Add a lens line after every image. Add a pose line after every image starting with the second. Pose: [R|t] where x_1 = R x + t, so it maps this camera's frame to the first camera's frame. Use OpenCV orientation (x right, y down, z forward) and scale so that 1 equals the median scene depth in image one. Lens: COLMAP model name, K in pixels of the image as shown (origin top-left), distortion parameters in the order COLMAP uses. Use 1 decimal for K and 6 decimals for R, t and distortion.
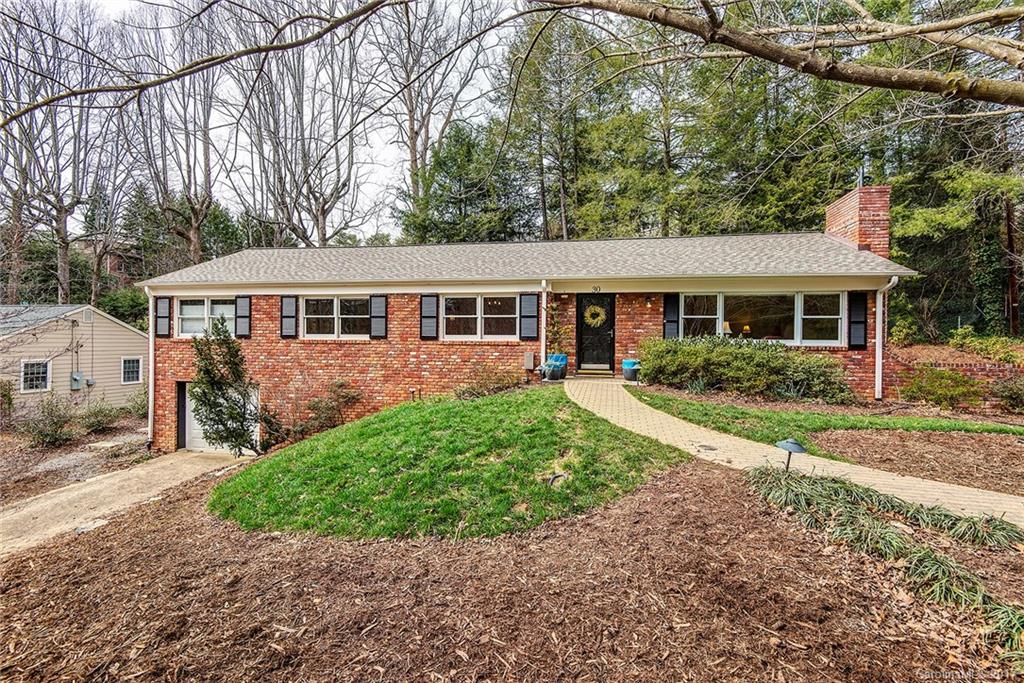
lens RADIAL K [[473.5, 0, 511.8], [0, 473.5, 335.0], [0, 0, 1]] dist [0.014479, -0.002300]
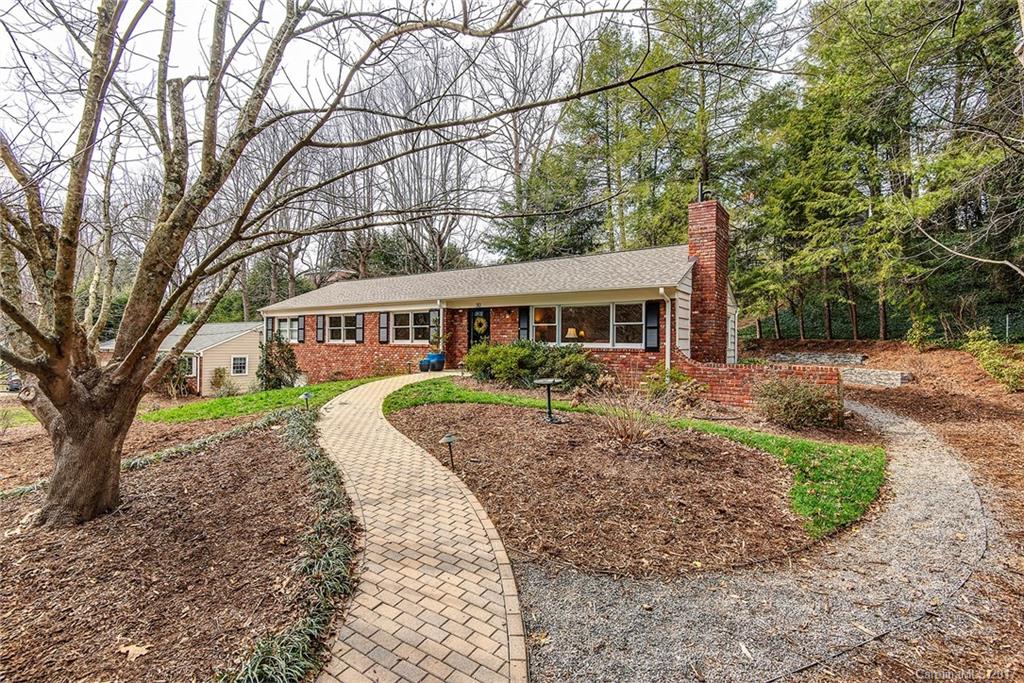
lens RADIAL K [[473.5, 0, 512.6], [0, 473.5, 342.9], [0, 0, 1]] dist [0.014479, -0.002300]
pose [[0.910370, -0.000227, -0.413796, 0.781937], [0.000989, 0.999998, 0.001627, 0.006739], [0.413795, -0.001891, 0.910368, -0.154934]]
